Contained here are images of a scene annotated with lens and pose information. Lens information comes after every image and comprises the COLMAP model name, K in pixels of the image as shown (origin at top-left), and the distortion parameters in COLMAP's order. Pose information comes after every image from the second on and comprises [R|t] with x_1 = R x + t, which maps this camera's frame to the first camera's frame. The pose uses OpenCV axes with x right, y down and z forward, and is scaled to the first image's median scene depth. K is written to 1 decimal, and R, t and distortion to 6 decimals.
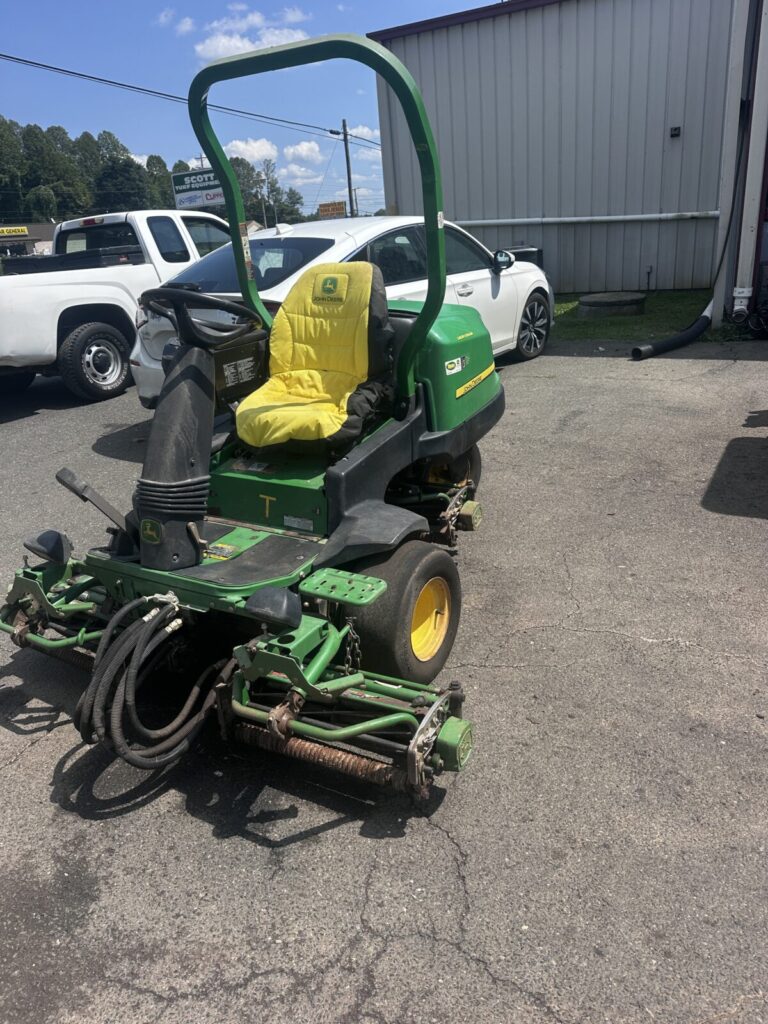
lens RADIAL K [[739.6, 0, 377.3], [0, 739.6, 514.6], [0, 0, 1]] dist [-0.003560, -0.002129]
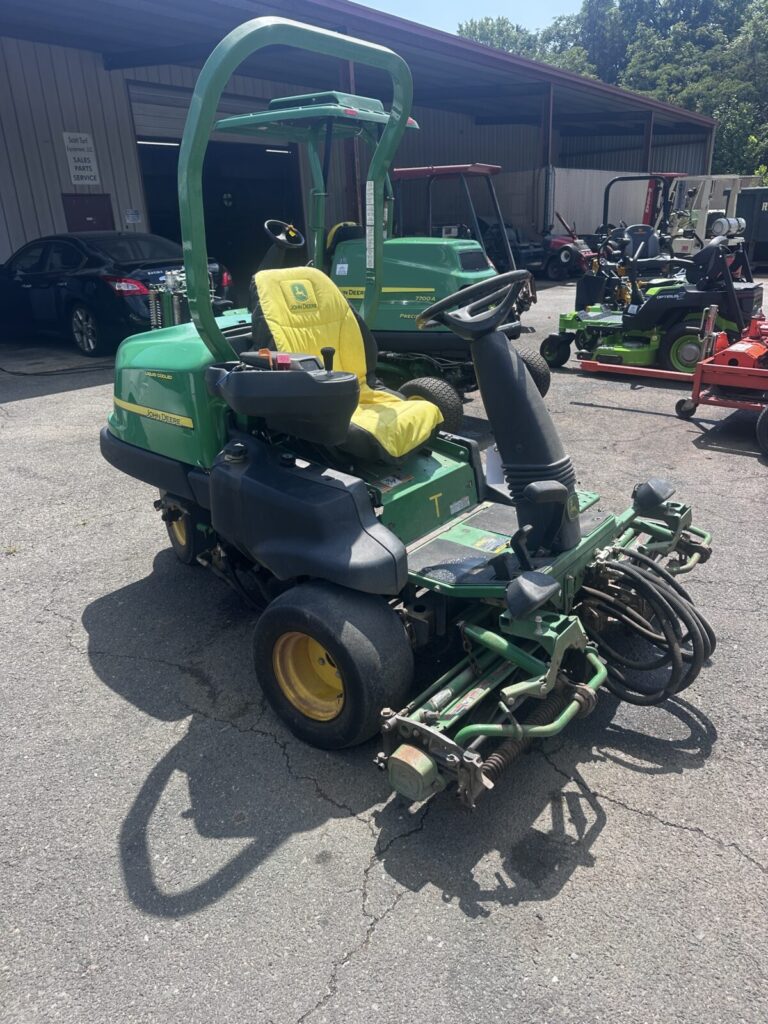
lens RADIAL K [[739.6, 0, 377.3], [0, 739.6, 514.6], [0, 0, 1]] dist [-0.003560, -0.002129]
pose [[0.099533, -0.298621, 0.949167, -1.115195], [0.390615, 0.889056, 0.238748, -0.271416], [-0.915158, 0.346995, 0.205136, 0.905423]]
